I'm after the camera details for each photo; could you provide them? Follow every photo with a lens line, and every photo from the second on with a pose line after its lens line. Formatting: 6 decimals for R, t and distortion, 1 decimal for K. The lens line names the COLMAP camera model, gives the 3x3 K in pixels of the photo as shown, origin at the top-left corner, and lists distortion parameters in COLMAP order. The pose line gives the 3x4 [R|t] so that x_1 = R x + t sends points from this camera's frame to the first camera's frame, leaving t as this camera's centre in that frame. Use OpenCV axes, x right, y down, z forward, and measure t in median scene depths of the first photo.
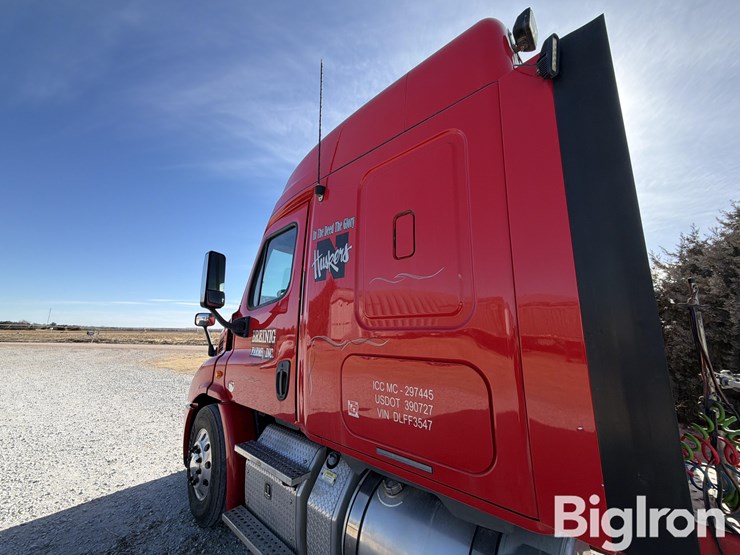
lens RADIAL K [[293.8, 0, 370.0], [0, 293.8, 277.5], [0, 0, 1]] dist [0.003424, 0.000050]
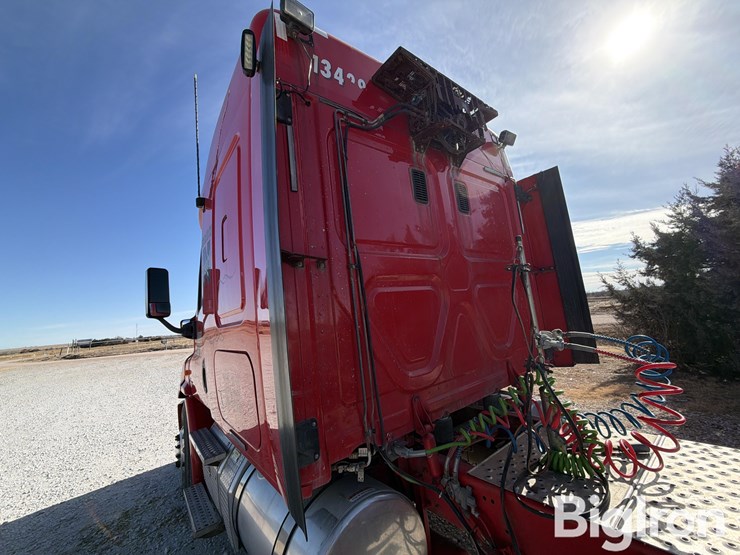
lens RADIAL K [[293.8, 0, 370.0], [0, 293.8, 277.5], [0, 0, 1]] dist [0.003424, 0.000050]
pose [[0.980246, -0.135327, -0.144239, 0.316089], [0.143787, 0.988351, 0.049886, 0.006948], [0.135808, -0.069640, 0.988285, -0.002391]]
